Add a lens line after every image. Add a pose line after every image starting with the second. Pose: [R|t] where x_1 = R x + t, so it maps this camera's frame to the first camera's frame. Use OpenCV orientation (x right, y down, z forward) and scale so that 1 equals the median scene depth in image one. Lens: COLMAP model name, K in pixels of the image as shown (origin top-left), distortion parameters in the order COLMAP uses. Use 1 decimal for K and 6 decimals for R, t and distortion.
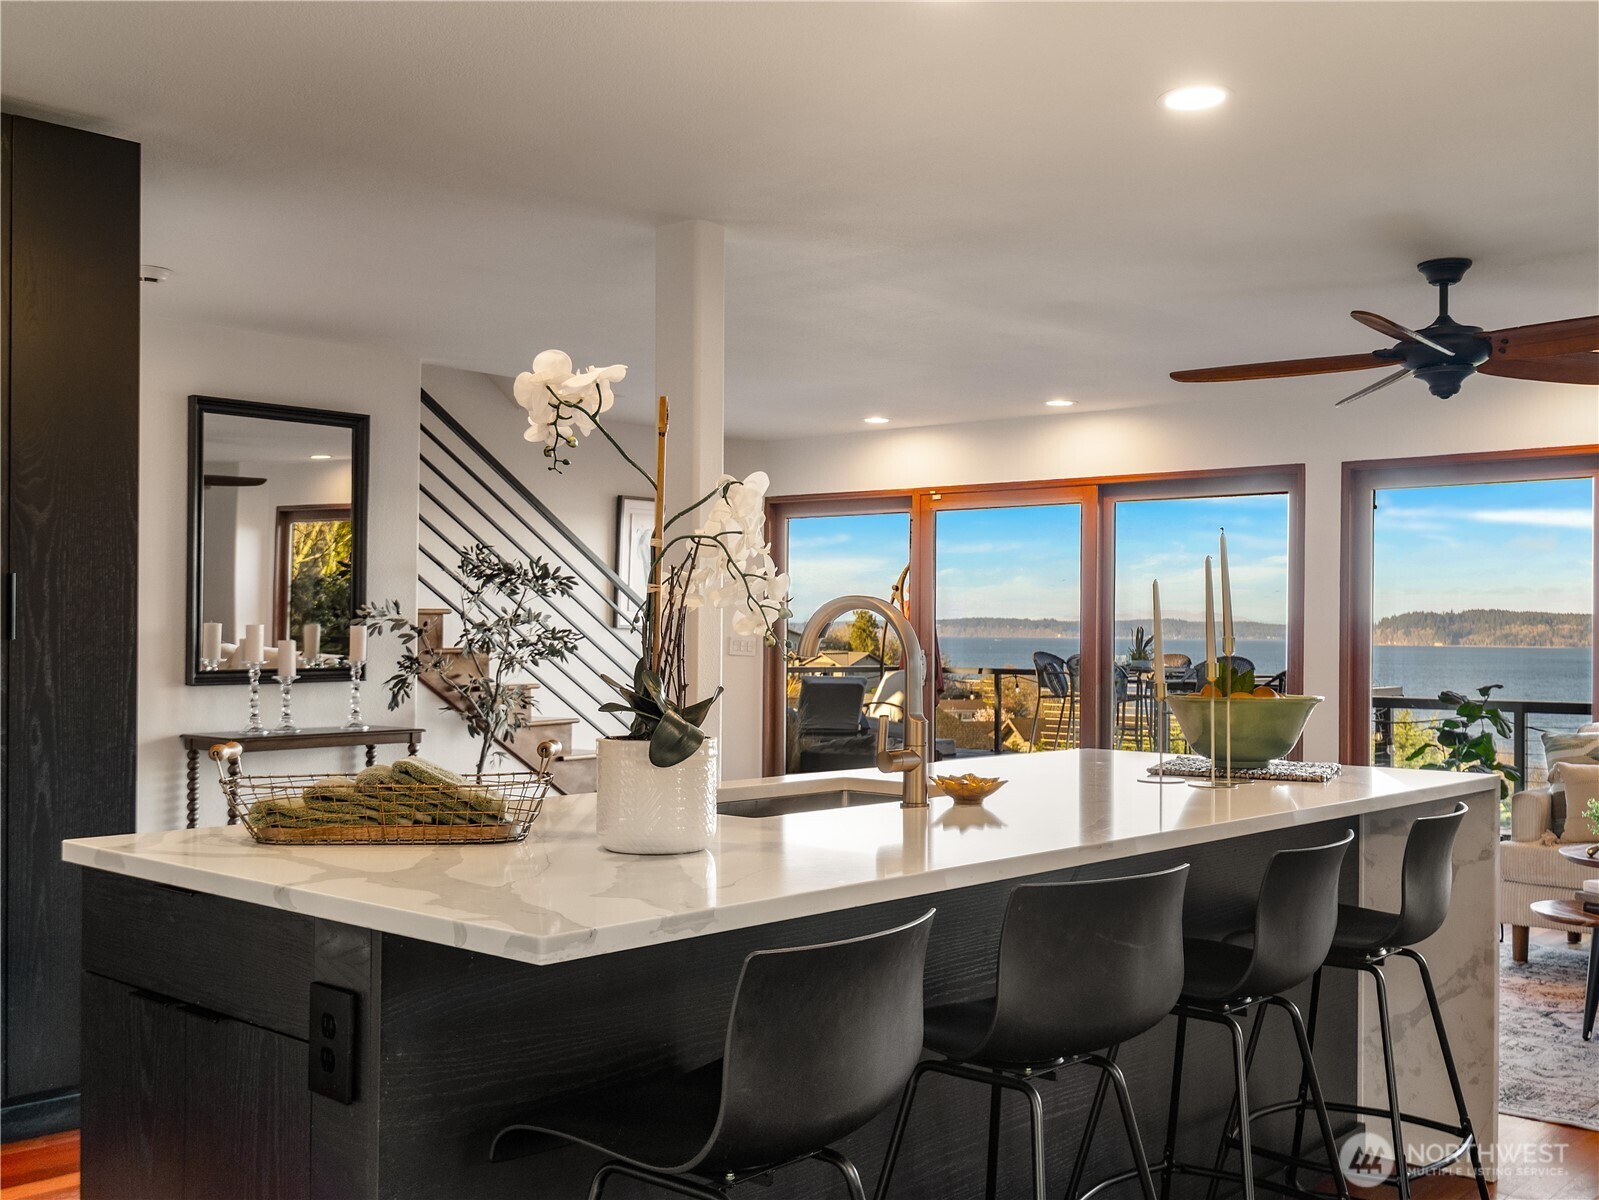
lens RADIAL K [[1639.5, 0, 809.6], [0, 1639.5, 622.7], [0, 0, 1]] dist [0.047595, -0.122483]
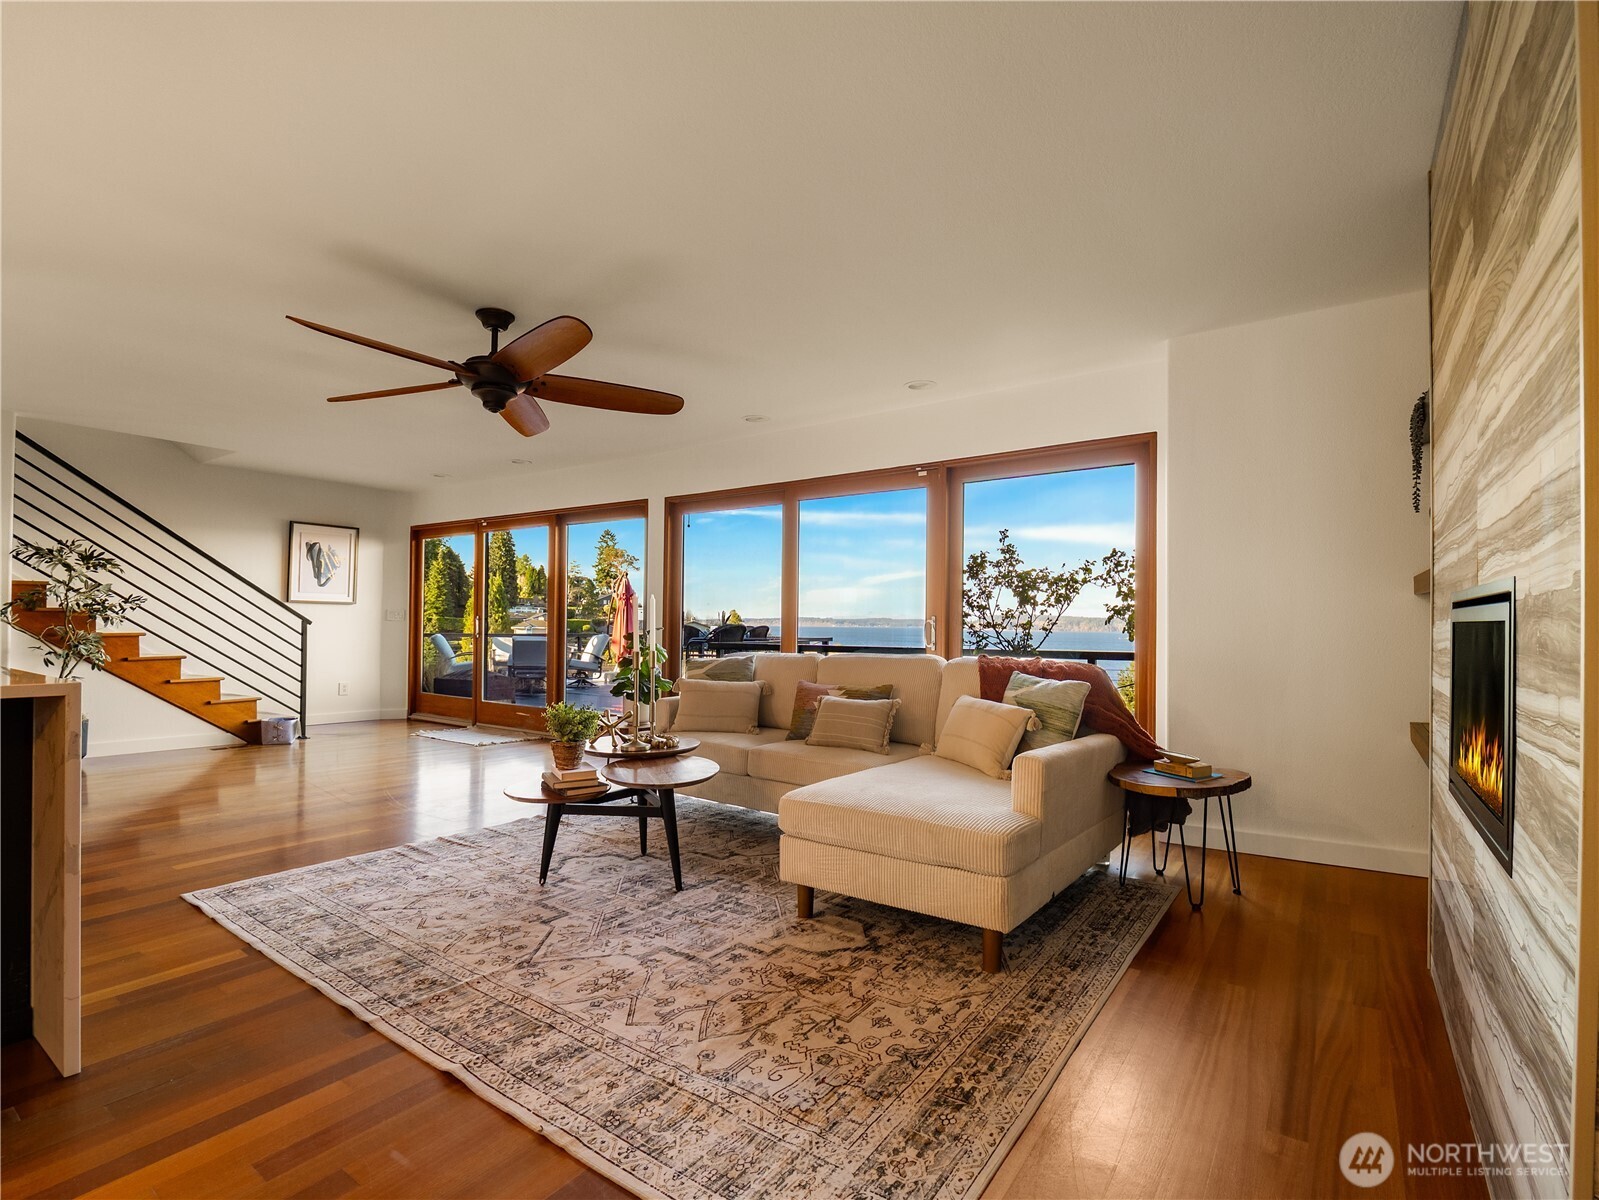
lens RADIAL K [[764.7, 0, 799.5], [0, 764.7, 600.0], [0, 0, 1]] dist [-0.012427, 0.000112]
pose [[0.994507, 0.006417, 0.104469, 0.667222], [-0.003397, 0.999572, -0.029056, 0.047312], [-0.104611, 0.028542, 0.994104, 0.400418]]
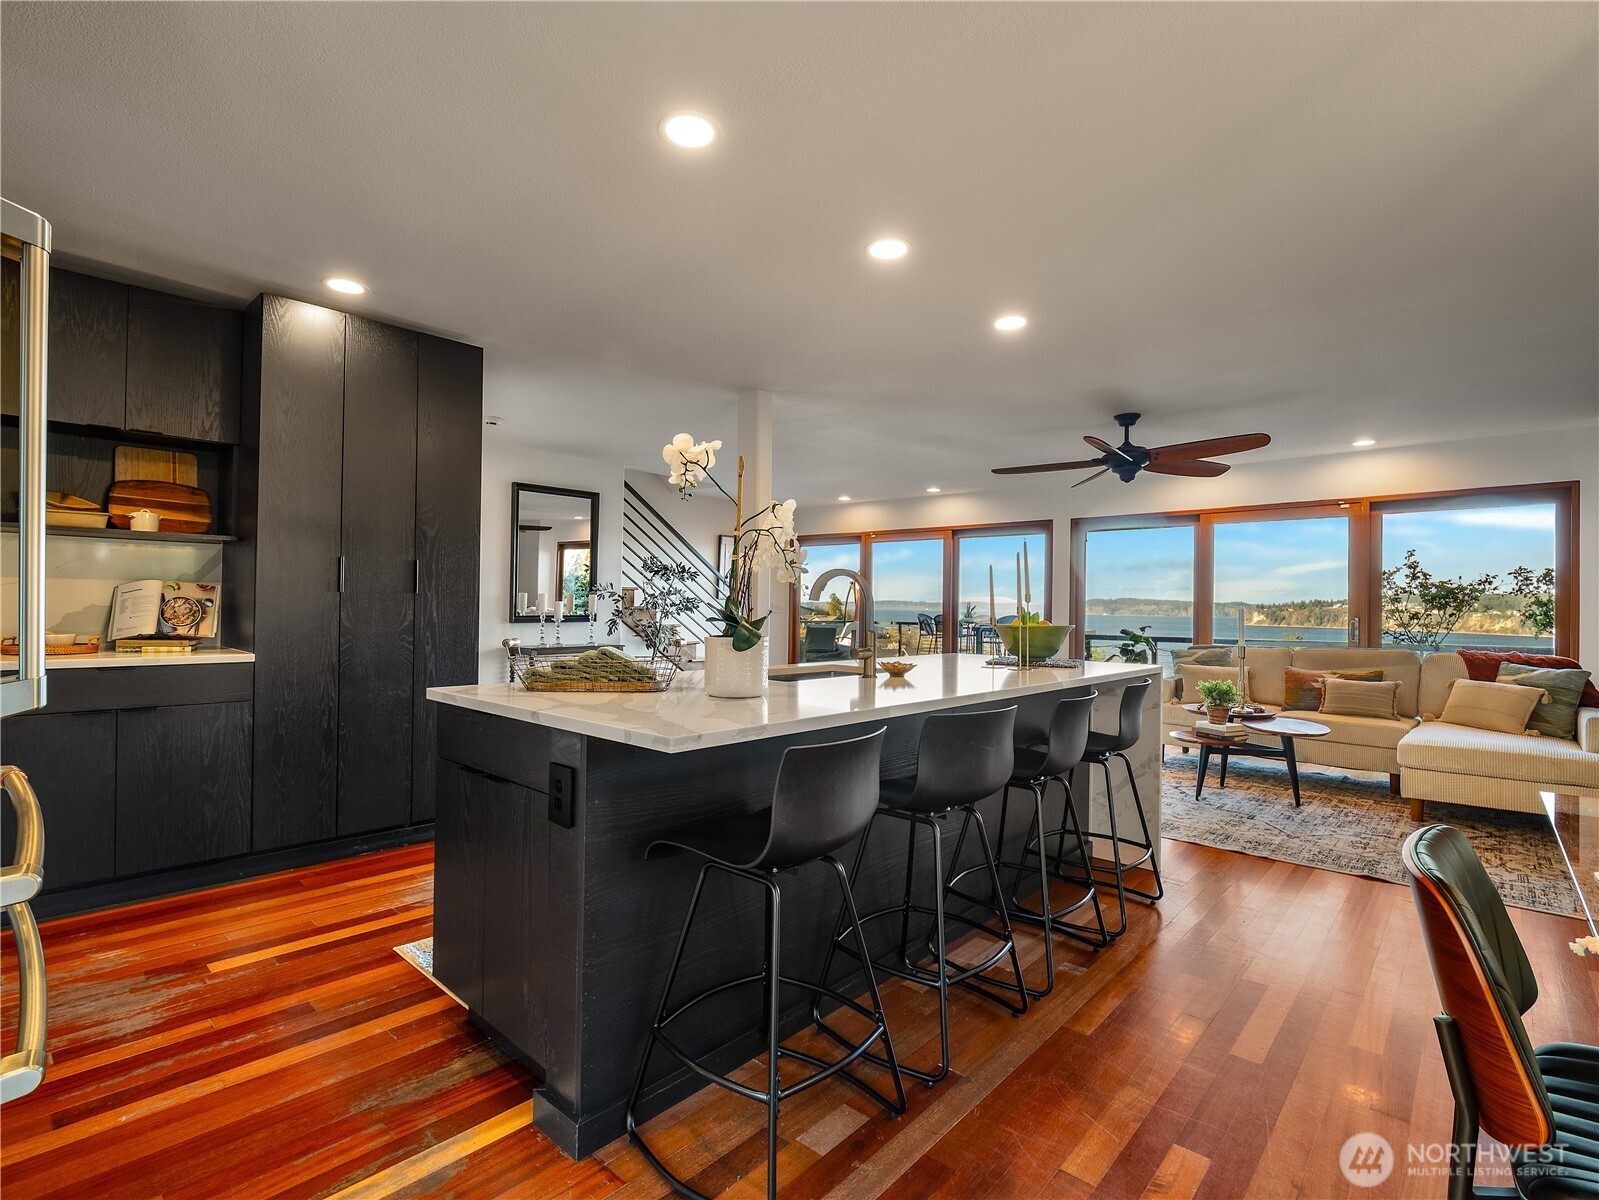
lens RADIAL K [[764.7, 0, 799.5], [0, 764.7, 600.0], [0, 0, 1]] dist [-0.012427, 0.000112]
pose [[0.999907, 0.005723, -0.012388, -0.006059], [-0.005791, 0.999968, -0.005476, 0.019834], [0.012356, 0.005548, 0.999908, 0.073451]]
